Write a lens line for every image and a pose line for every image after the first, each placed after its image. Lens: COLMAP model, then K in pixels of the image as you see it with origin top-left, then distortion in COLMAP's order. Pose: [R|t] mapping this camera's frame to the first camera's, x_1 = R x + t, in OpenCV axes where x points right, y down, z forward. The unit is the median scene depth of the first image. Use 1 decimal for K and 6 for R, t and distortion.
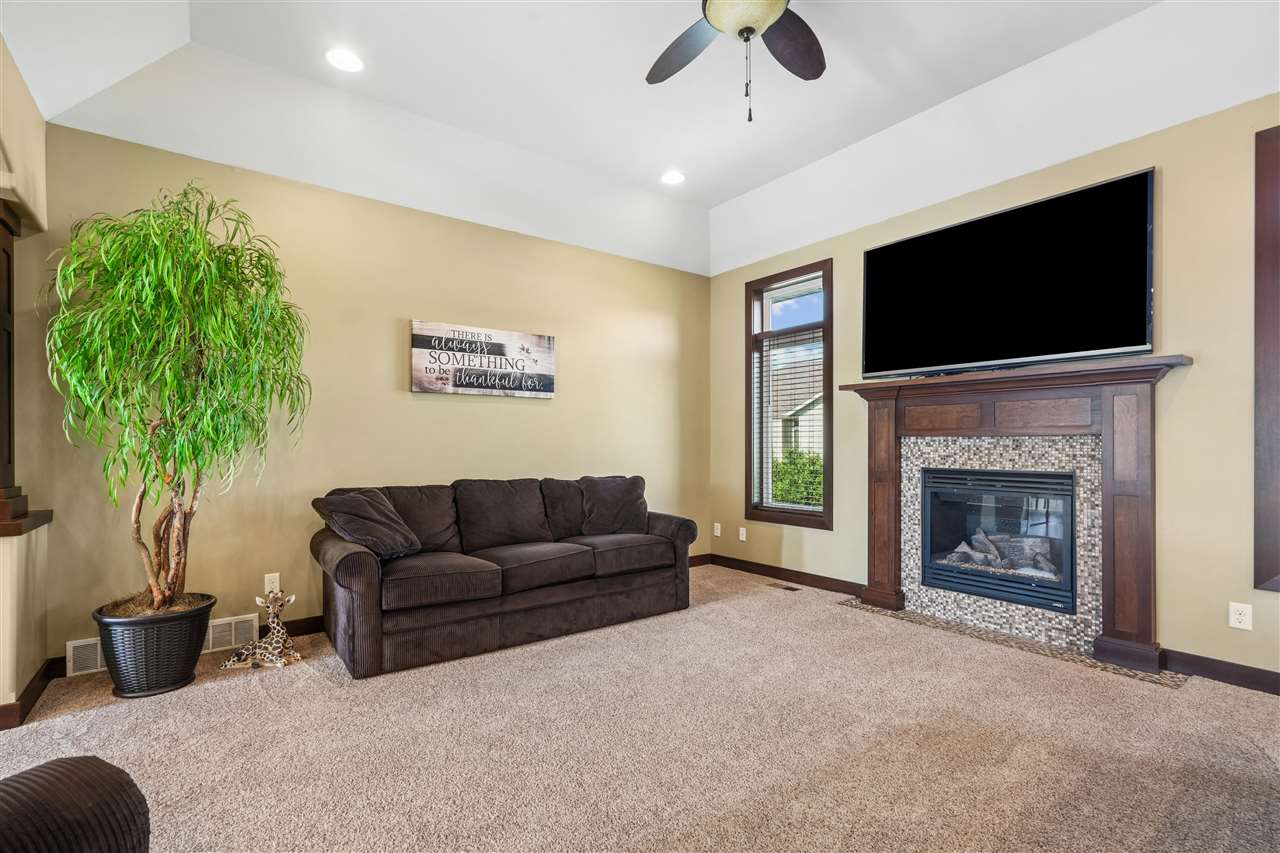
lens RADIAL K [[585.4, 0, 654.2], [0, 585.4, 445.4], [0, 0, 1]] dist [-0.003000, 0.000806]
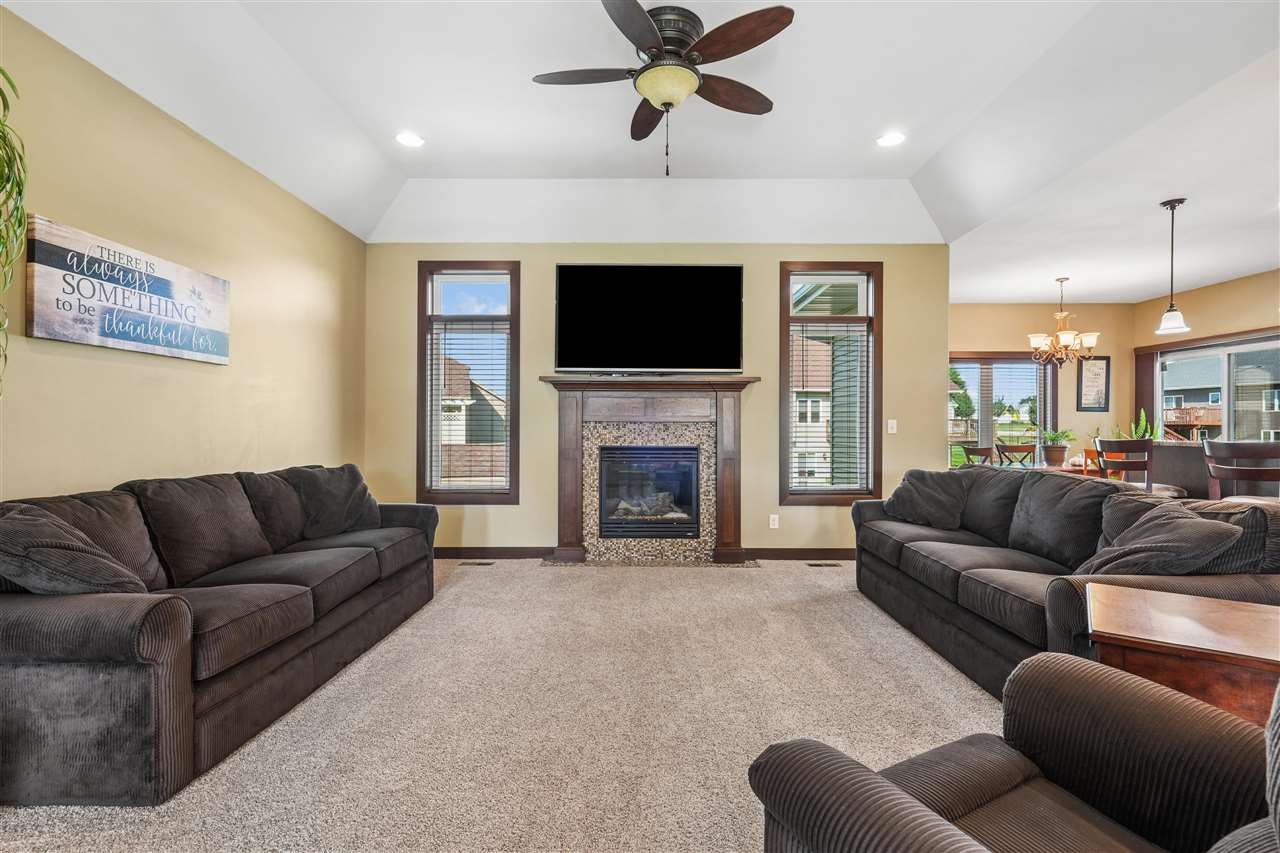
lens RADIAL K [[585.4, 0, 639.1], [0, 585.4, 428.5], [0, 0, 1]] dist [-0.003000, 0.000806]
pose [[0.607264, 0.000453, 0.794500, -0.493605], [-0.000677, 1.000000, -0.000052, -0.000108], [-0.794500, -0.000506, 0.607264, 0.152745]]
